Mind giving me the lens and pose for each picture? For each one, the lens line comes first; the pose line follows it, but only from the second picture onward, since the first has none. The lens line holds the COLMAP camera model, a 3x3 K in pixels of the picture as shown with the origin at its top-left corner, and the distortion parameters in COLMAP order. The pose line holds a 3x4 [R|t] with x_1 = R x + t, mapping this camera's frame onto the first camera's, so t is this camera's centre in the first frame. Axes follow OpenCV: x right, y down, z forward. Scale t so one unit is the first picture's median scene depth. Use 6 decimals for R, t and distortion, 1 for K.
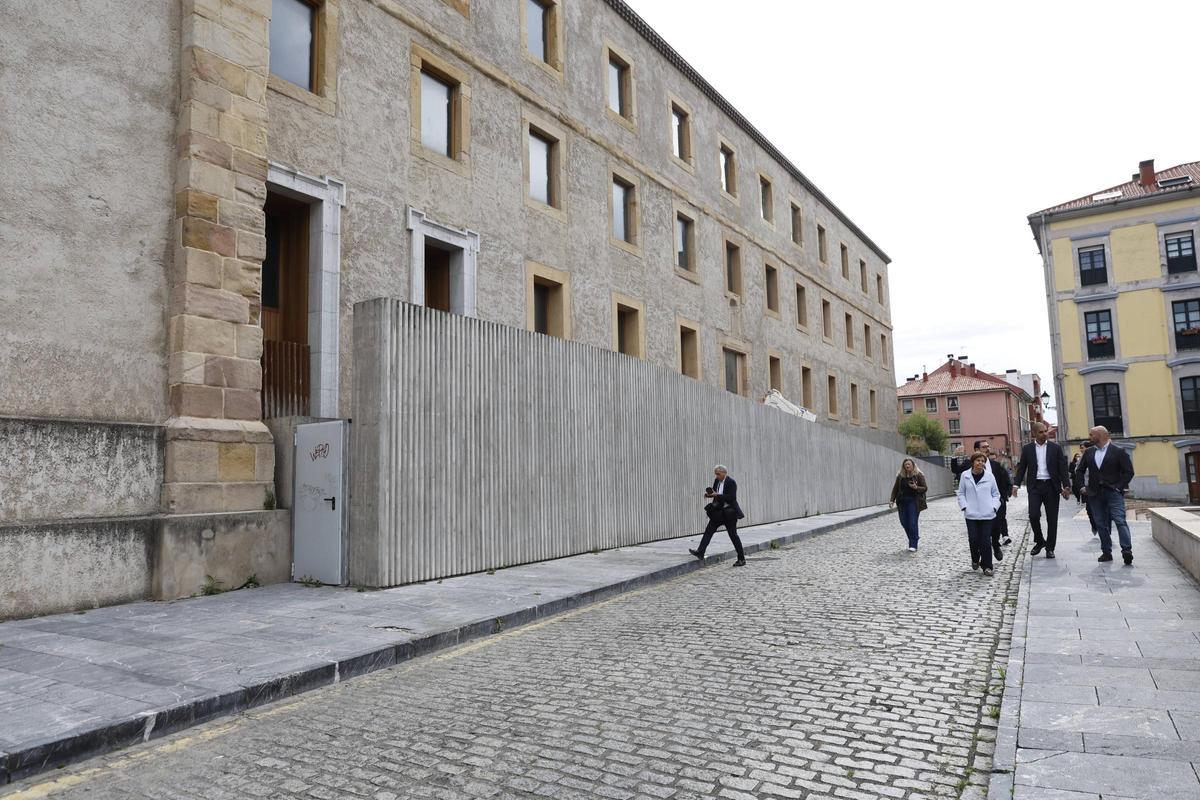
lens RADIAL K [[843.9, 0, 626.9], [0, 843.9, 398.9], [0, 0, 1]] dist [-0.006749, 0.004726]
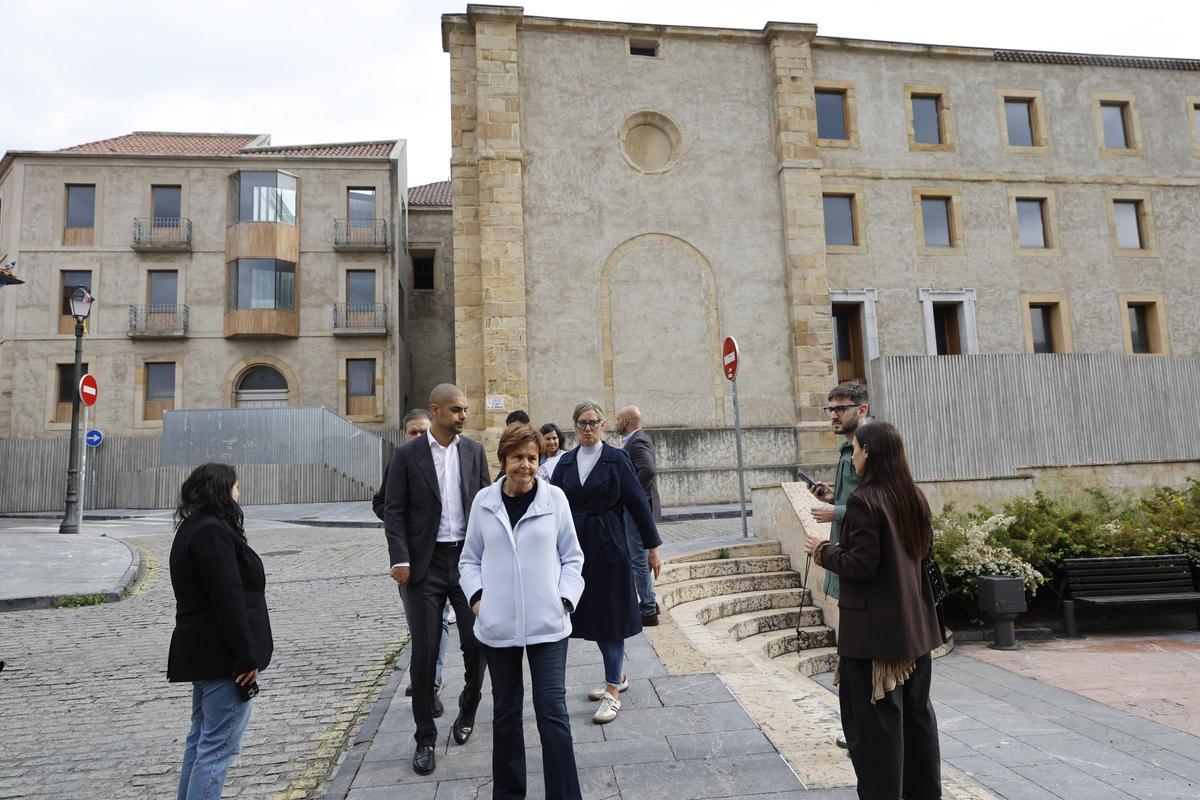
lens RADIAL K [[843.9, 0, 626.9], [0, 843.9, 398.9], [0, 0, 1]] dist [-0.006749, 0.004726]
pose [[0.702440, -0.099236, -0.704791, 0.586915], [0.105590, 0.993804, -0.034691, -0.008851], [0.703867, -0.050051, 0.708566, -0.738127]]
